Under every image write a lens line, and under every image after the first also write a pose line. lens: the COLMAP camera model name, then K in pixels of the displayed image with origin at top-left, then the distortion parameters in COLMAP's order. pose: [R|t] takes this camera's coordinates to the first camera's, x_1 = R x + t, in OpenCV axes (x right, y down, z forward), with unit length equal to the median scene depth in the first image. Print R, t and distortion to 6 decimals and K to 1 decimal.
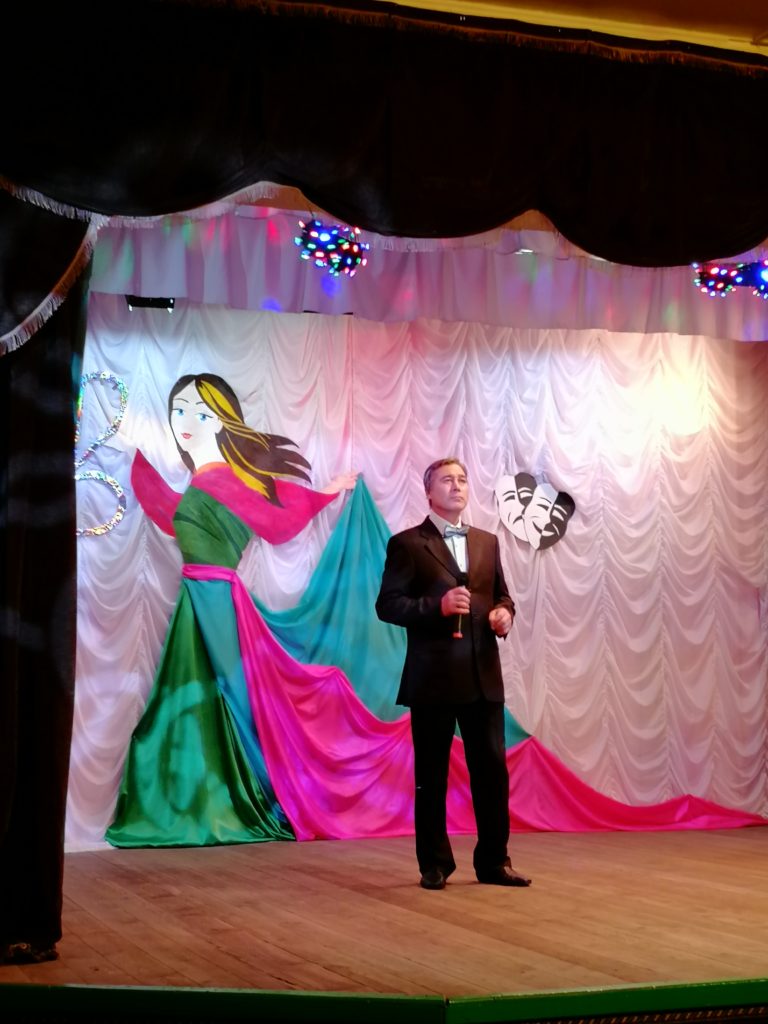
lens RADIAL K [[1754.5, 0, 384.0], [0, 1754.5, 512.0], [0, 0, 1]] dist [0.347084, -2.050208]
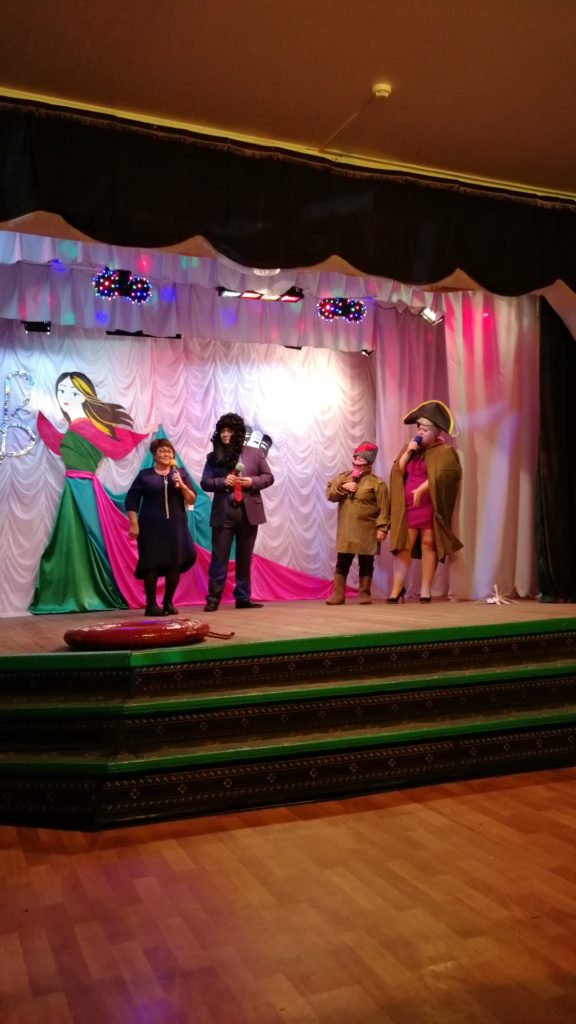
lens RADIAL K [[807.8, 0, 292.4], [0, 807.8, 516.3], [0, 0, 1]] dist [0.025839, -0.080251]
pose [[0.996498, -0.025067, 0.079770, 0.060468], [0.022074, 0.999027, 0.038183, 0.050341], [-0.080649, -0.036289, 0.996082, 0.087635]]
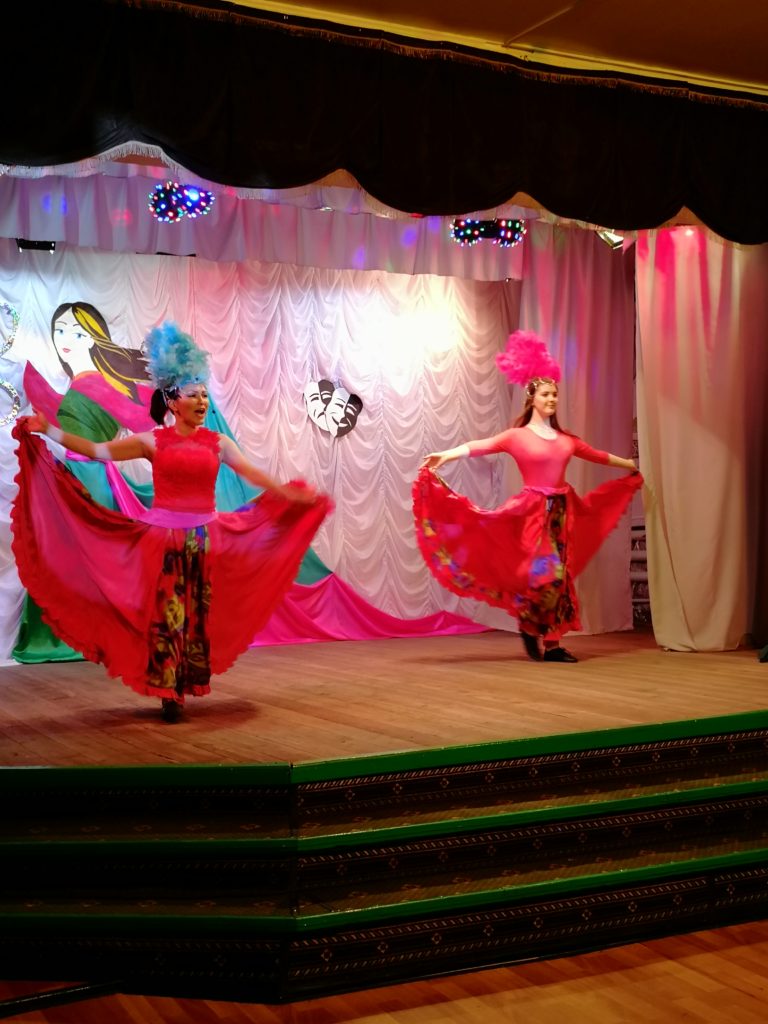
lens RADIAL K [[1265.0, 0, 383.2], [0, 1265.0, 520.2], [0, 0, 1]] dist [0.207352, -0.947526]
pose [[0.990713, -0.018020, 0.134773, -0.009681], [0.006949, 0.996595, 0.082165, 0.005686], [-0.135794, -0.080465, 0.987464, 0.027164]]
